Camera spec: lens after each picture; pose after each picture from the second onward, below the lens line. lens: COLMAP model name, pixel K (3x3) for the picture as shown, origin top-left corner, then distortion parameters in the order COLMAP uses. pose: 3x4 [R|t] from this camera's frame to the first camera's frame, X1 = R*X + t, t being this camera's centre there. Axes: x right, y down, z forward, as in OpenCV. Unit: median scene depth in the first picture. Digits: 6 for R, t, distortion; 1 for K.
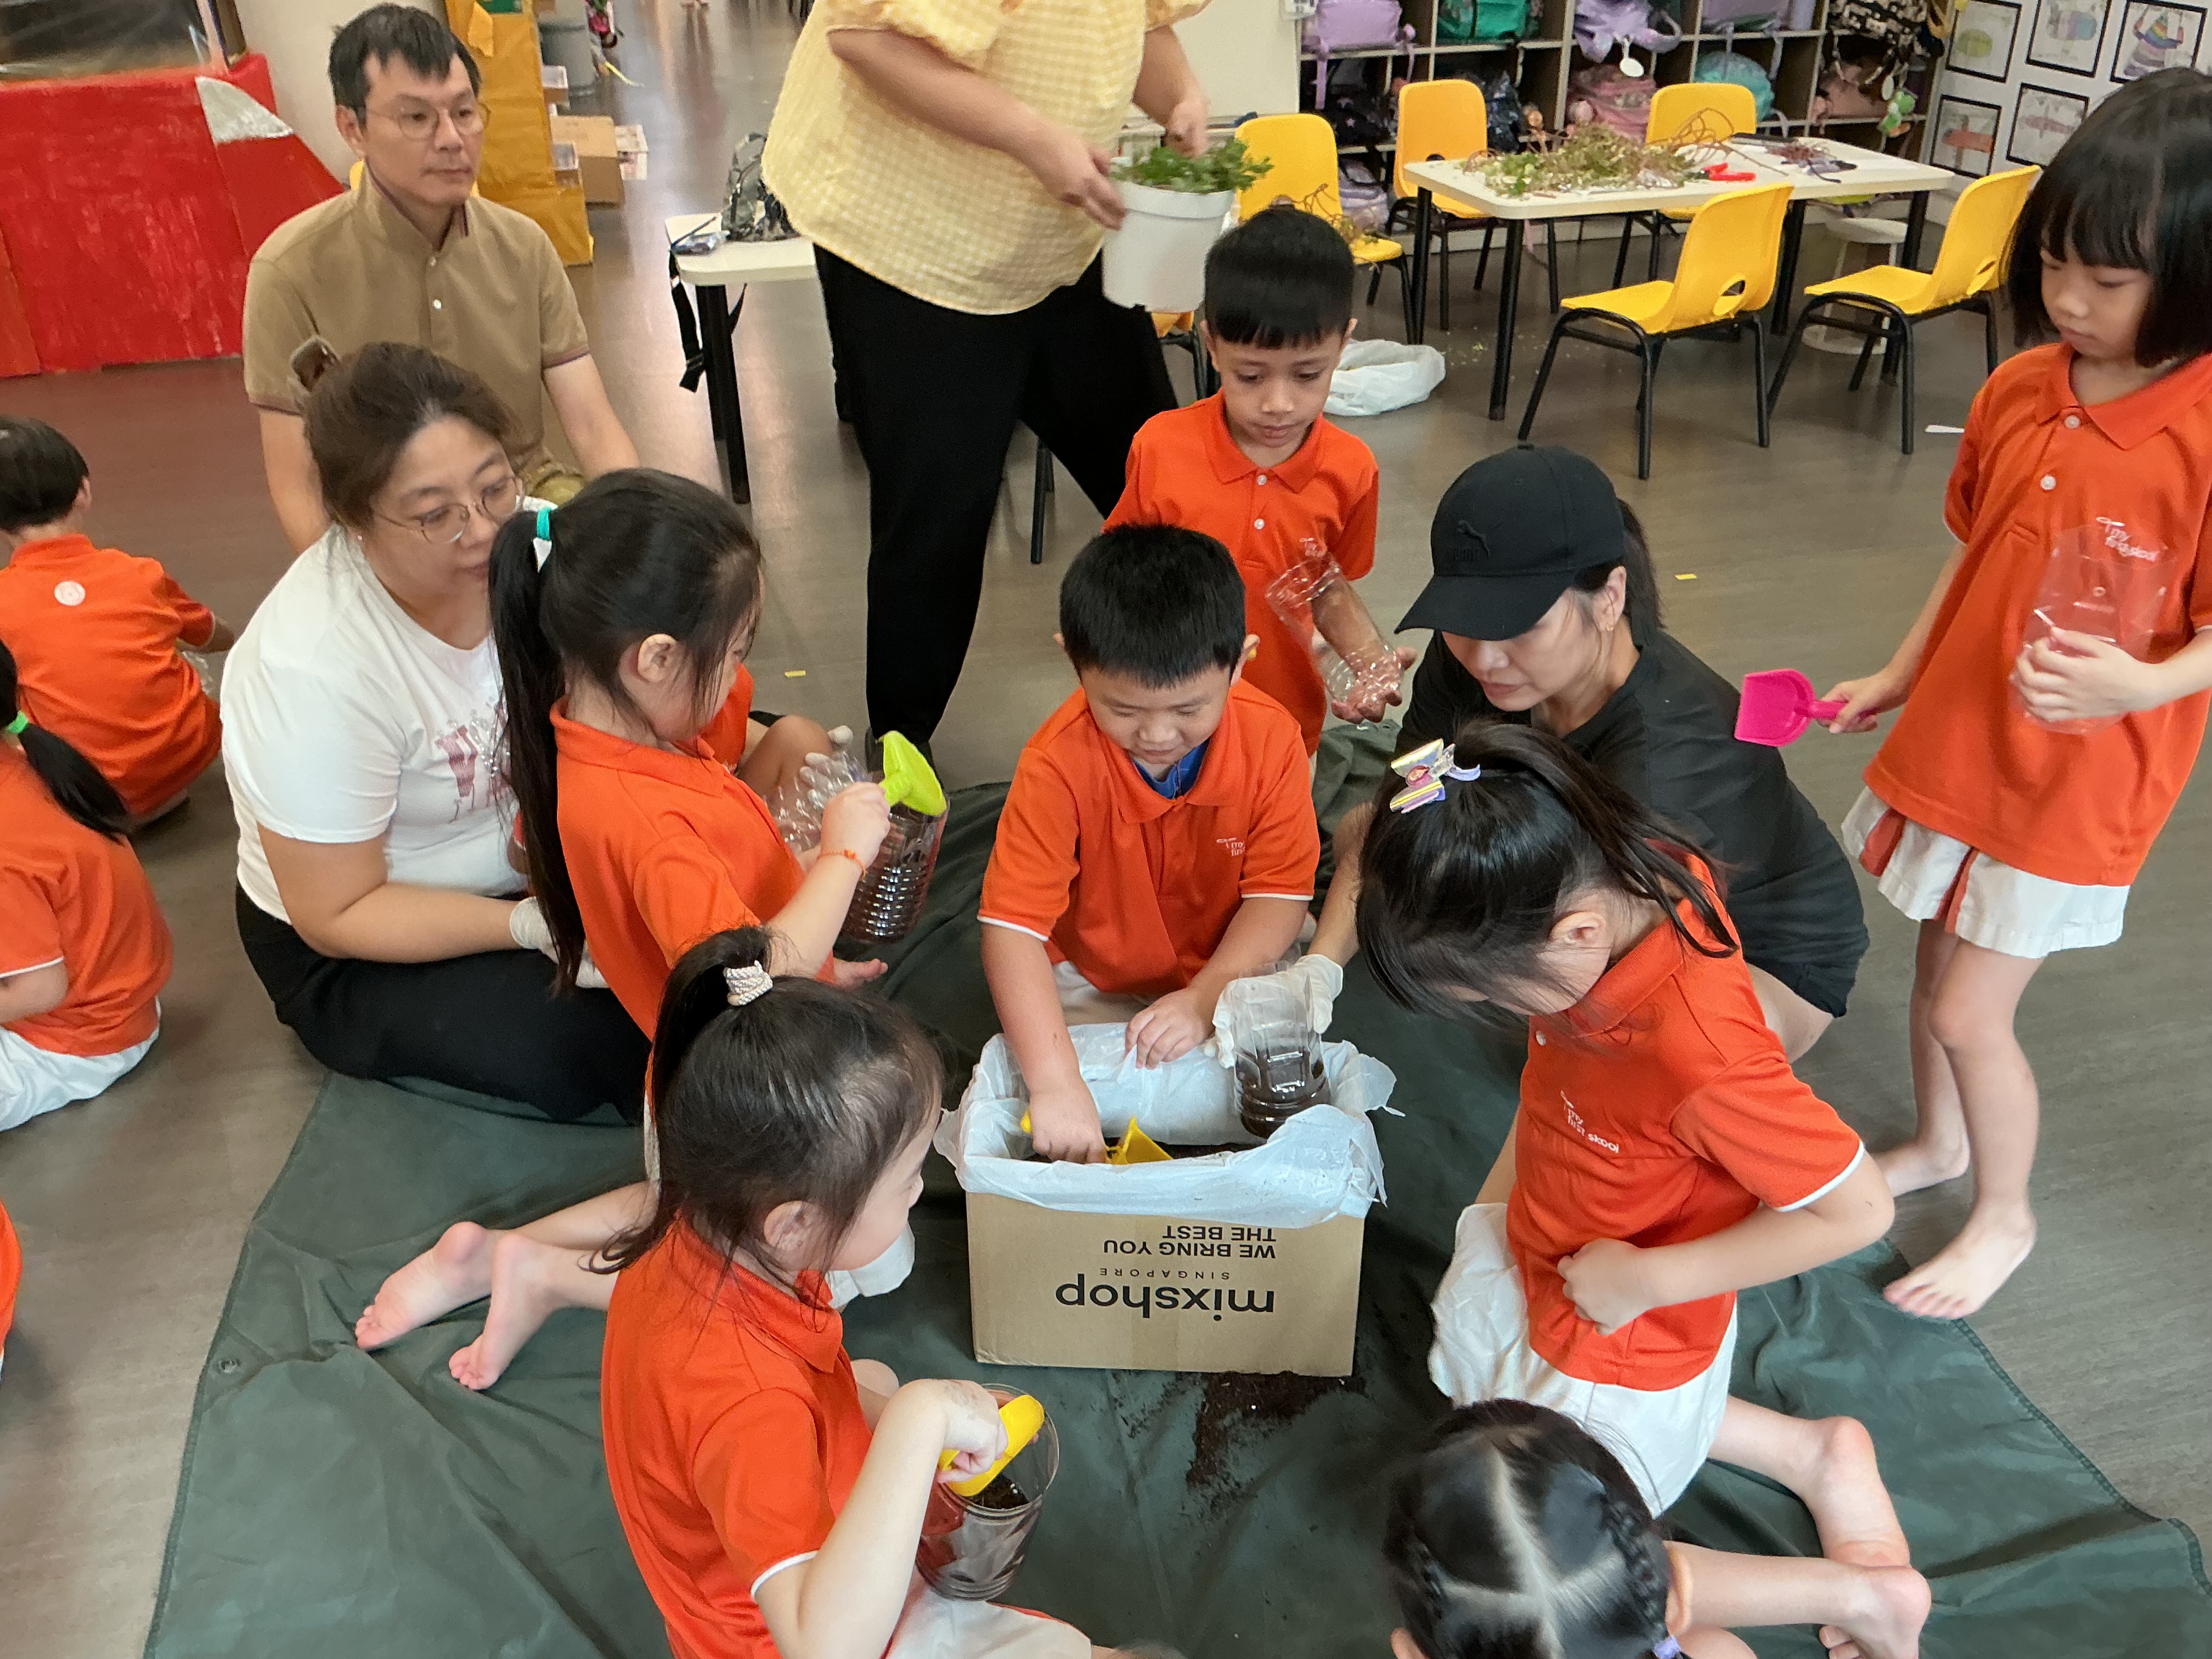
lens RADIAL K [[1846.9, 0, 1089.0], [0, 1846.9, 823.5], [0, 0, 1]] dist [0.057778, -0.107071]
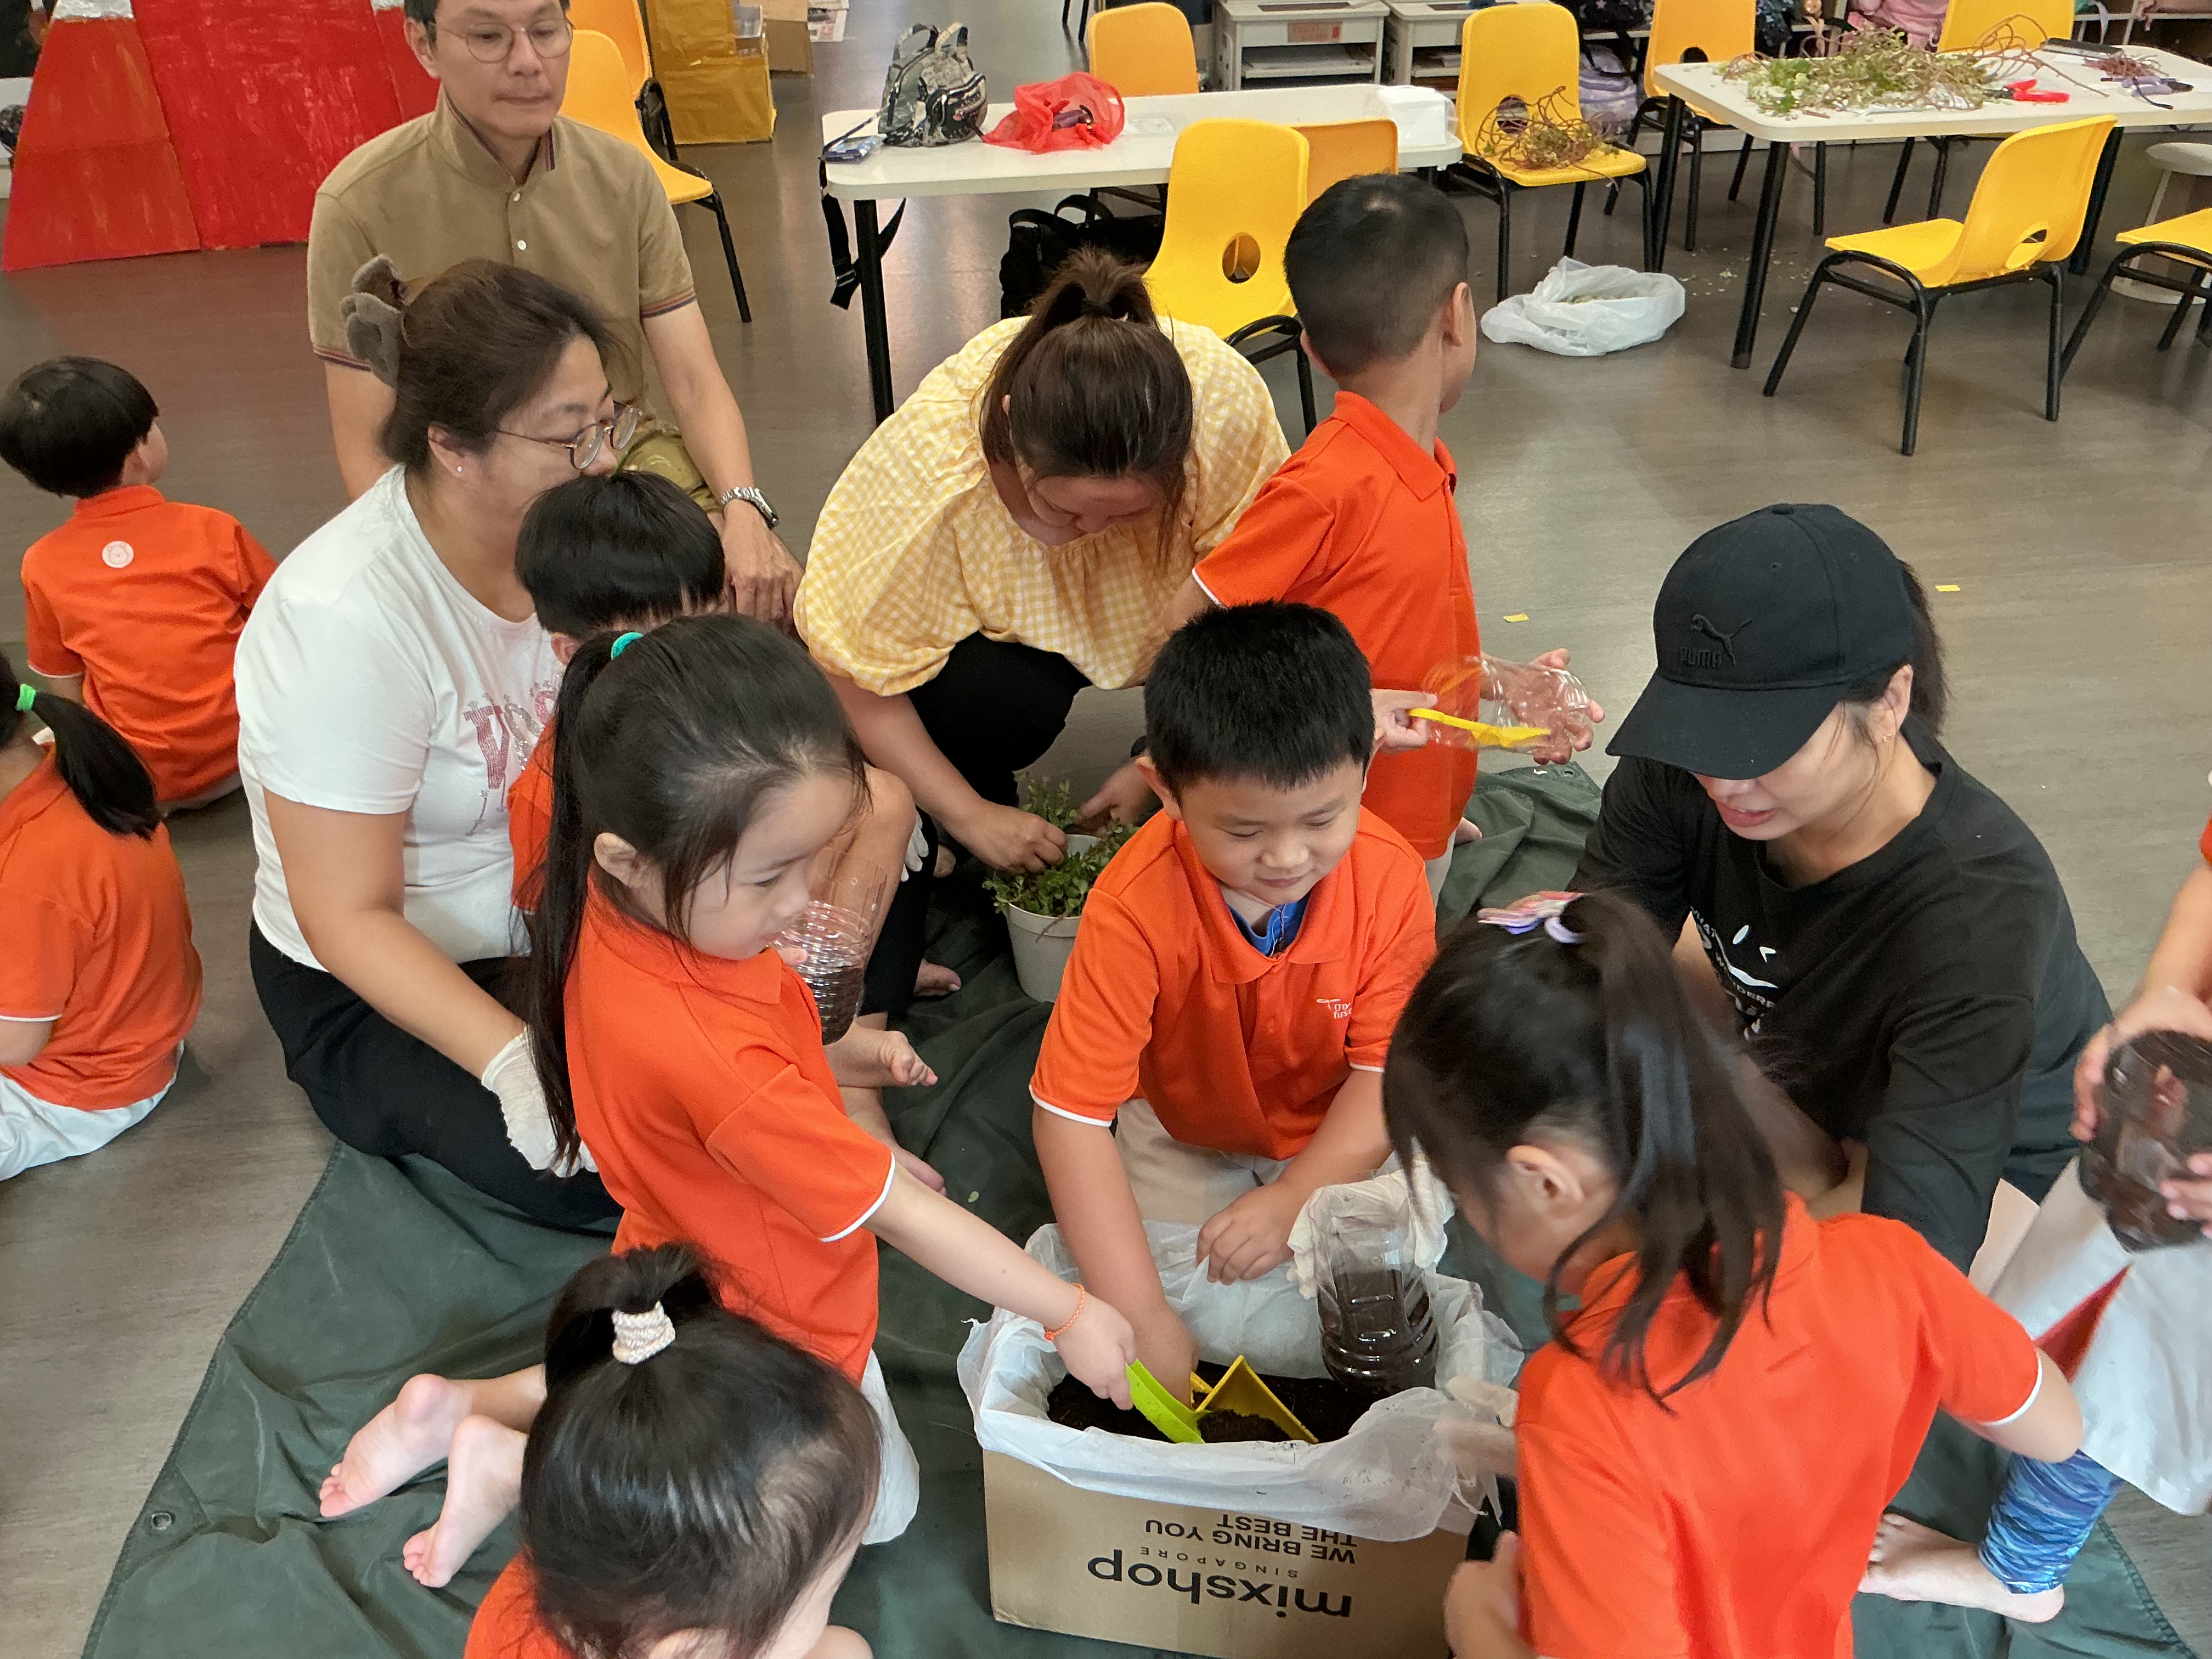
lens RADIAL K [[1846.9, 0, 1100.2], [0, 1846.9, 841.7], [0, 0, 1]] dist [0.057778, -0.107071]
pose [[0.993319, 0.063154, -0.096591, 0.019894], [-0.054967, 0.994847, 0.085189, -0.058966], [0.101474, -0.079310, 0.991672, 0.084001]]
